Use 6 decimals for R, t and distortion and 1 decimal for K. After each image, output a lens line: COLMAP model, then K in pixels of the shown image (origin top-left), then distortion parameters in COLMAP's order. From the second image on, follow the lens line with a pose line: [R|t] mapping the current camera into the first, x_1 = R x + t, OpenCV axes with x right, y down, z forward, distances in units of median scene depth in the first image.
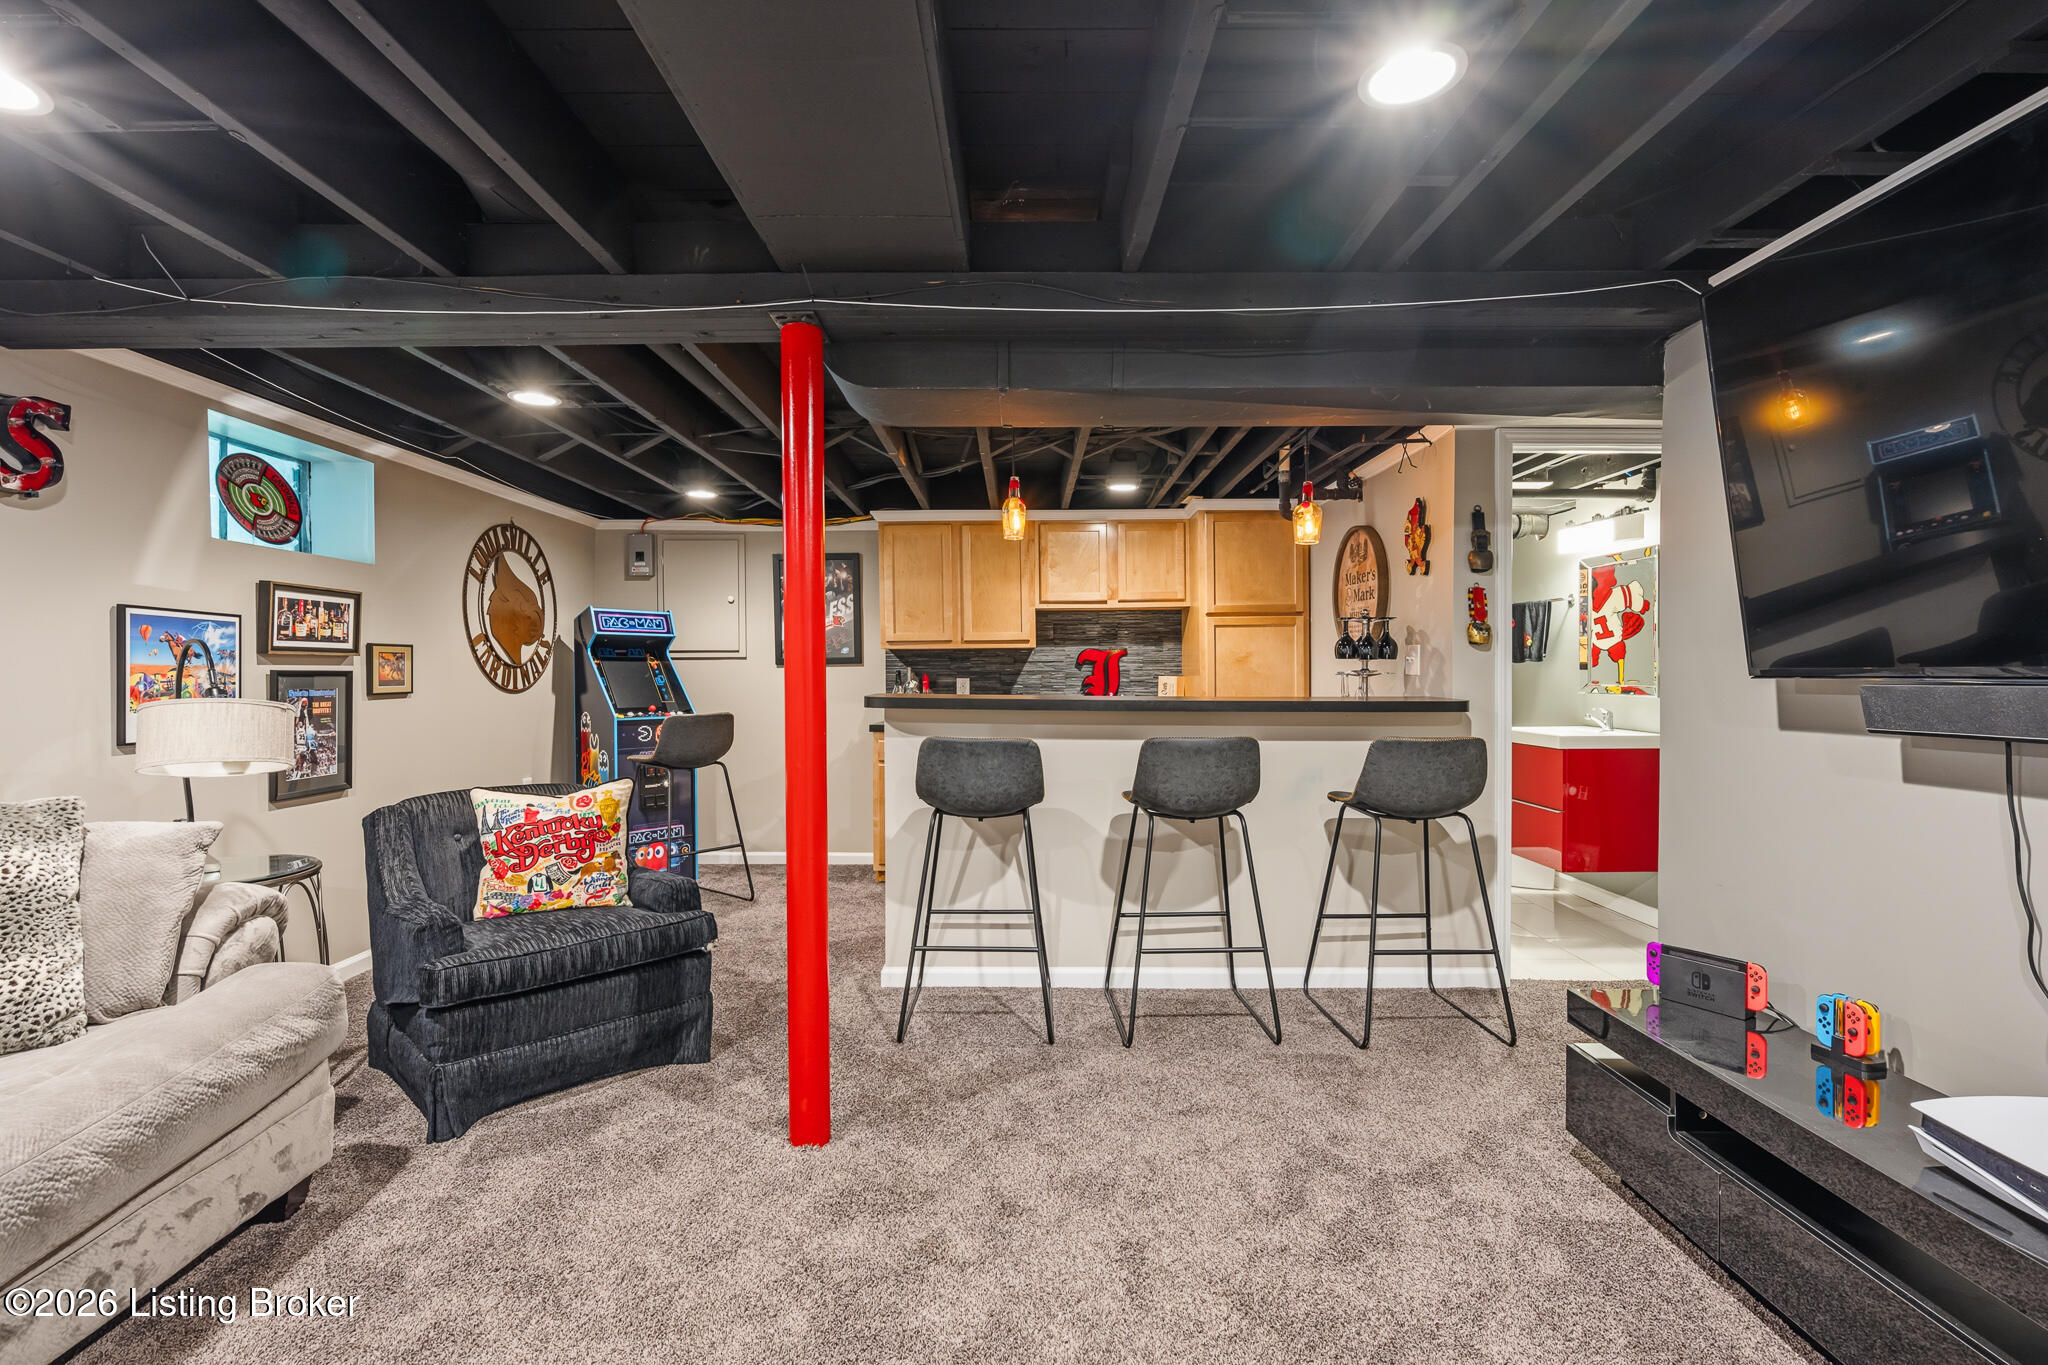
lens RADIAL K [[992.6, 0, 1024.0], [0, 992.6, 677.3], [0, 0, 1]] dist [-0.005843, -0.000450]
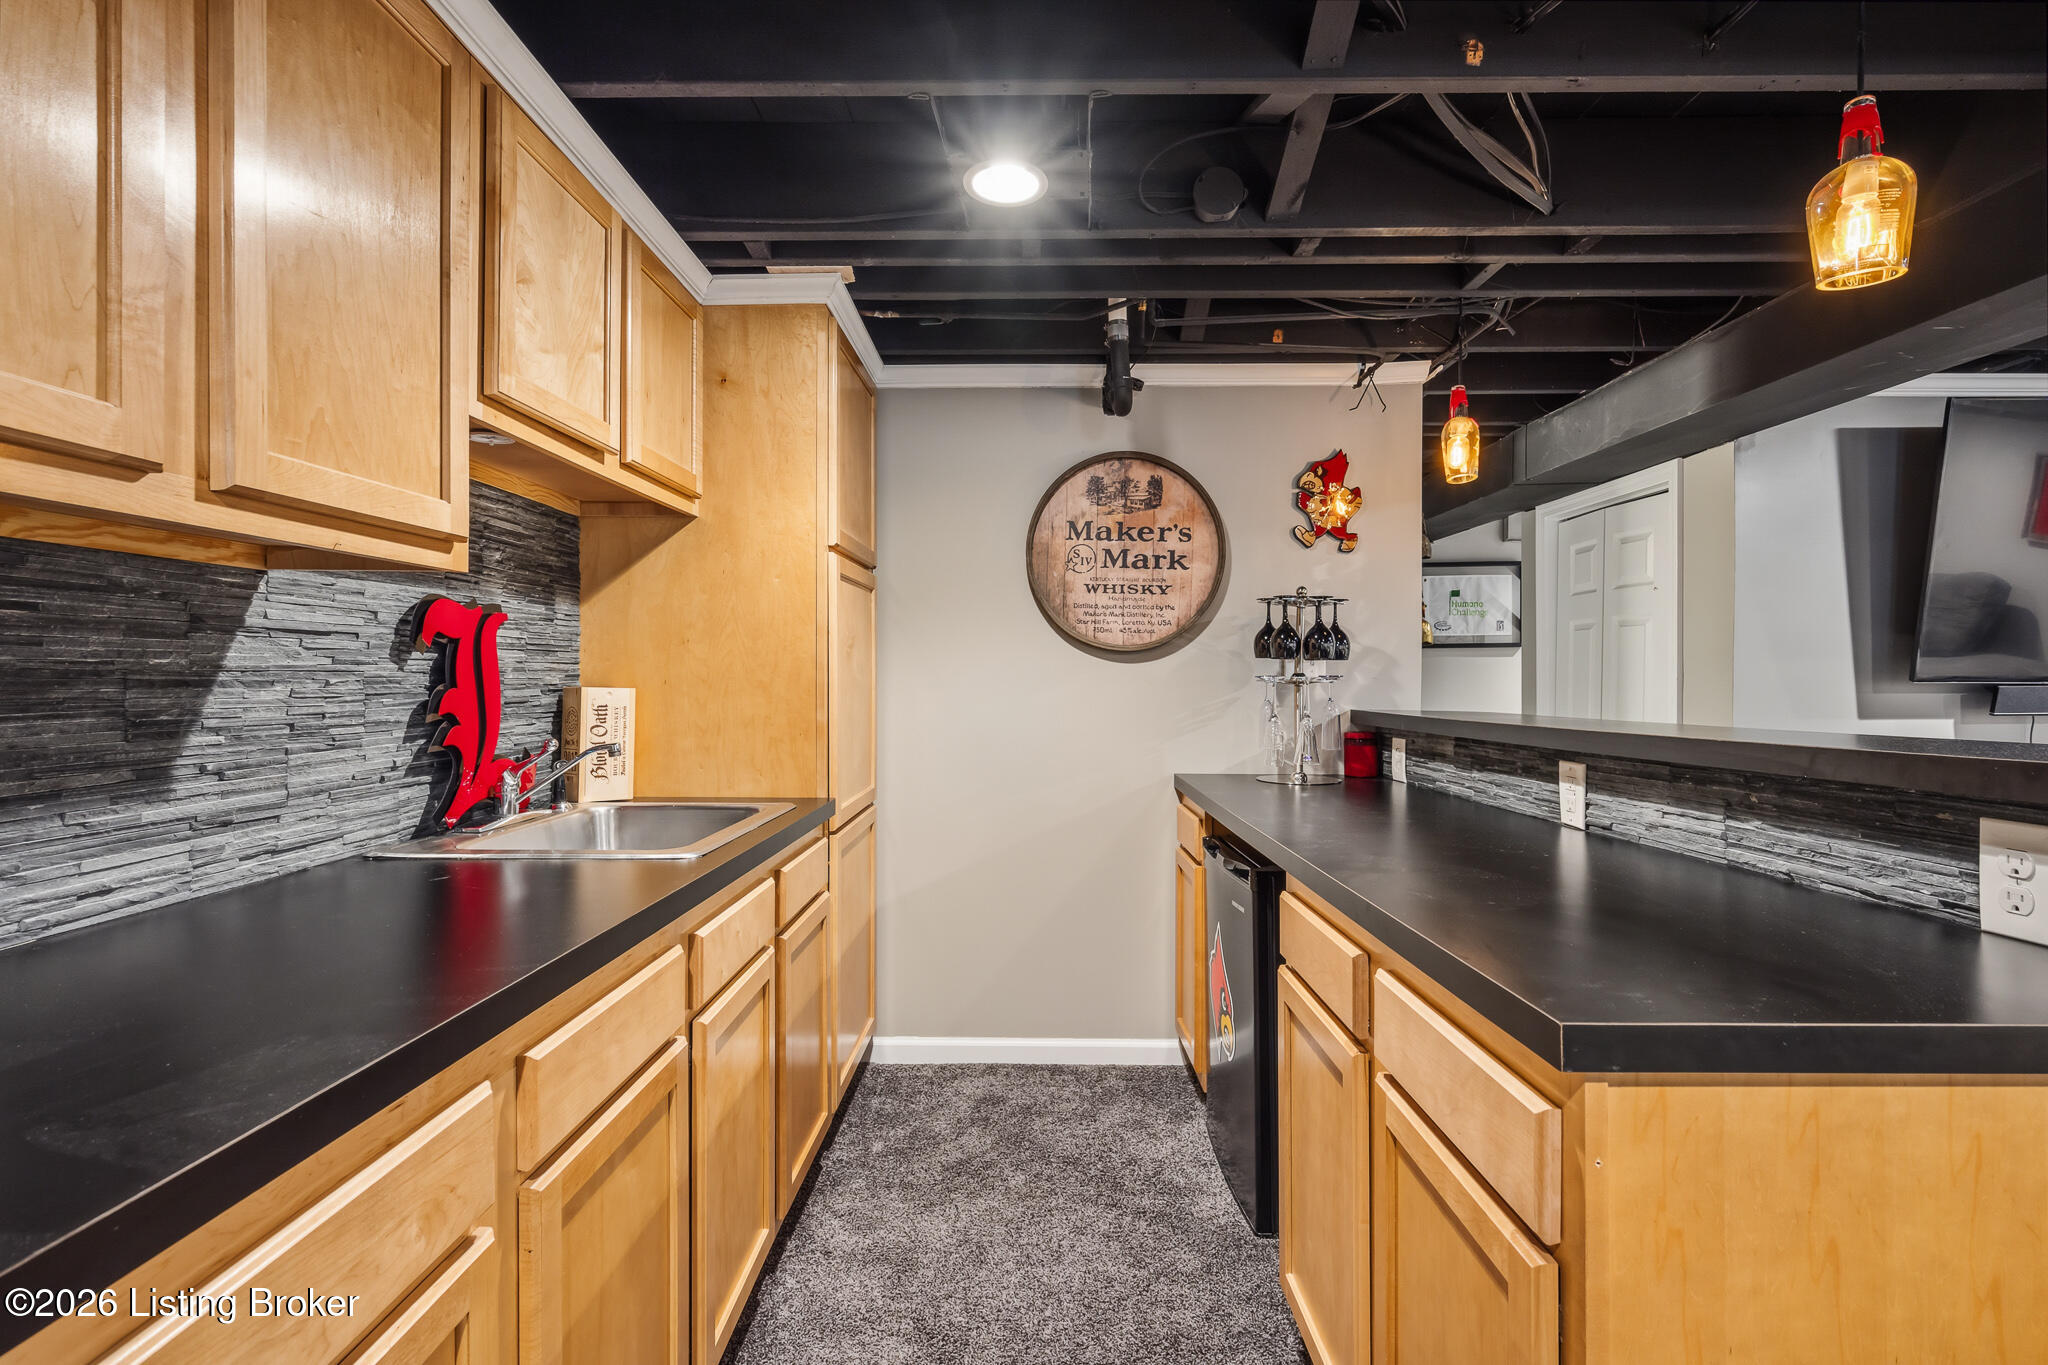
lens RADIAL K [[992.6, 0, 1023.9], [0, 992.6, 681.6], [0, 0, 1]] dist [-0.005843, -0.000450]
pose [[0.014918, 0.002737, 0.999885, -0.218436], [0.005144, 0.999983, -0.002814, -0.001864], [-0.999875, 0.005185, 0.014903, 0.818923]]
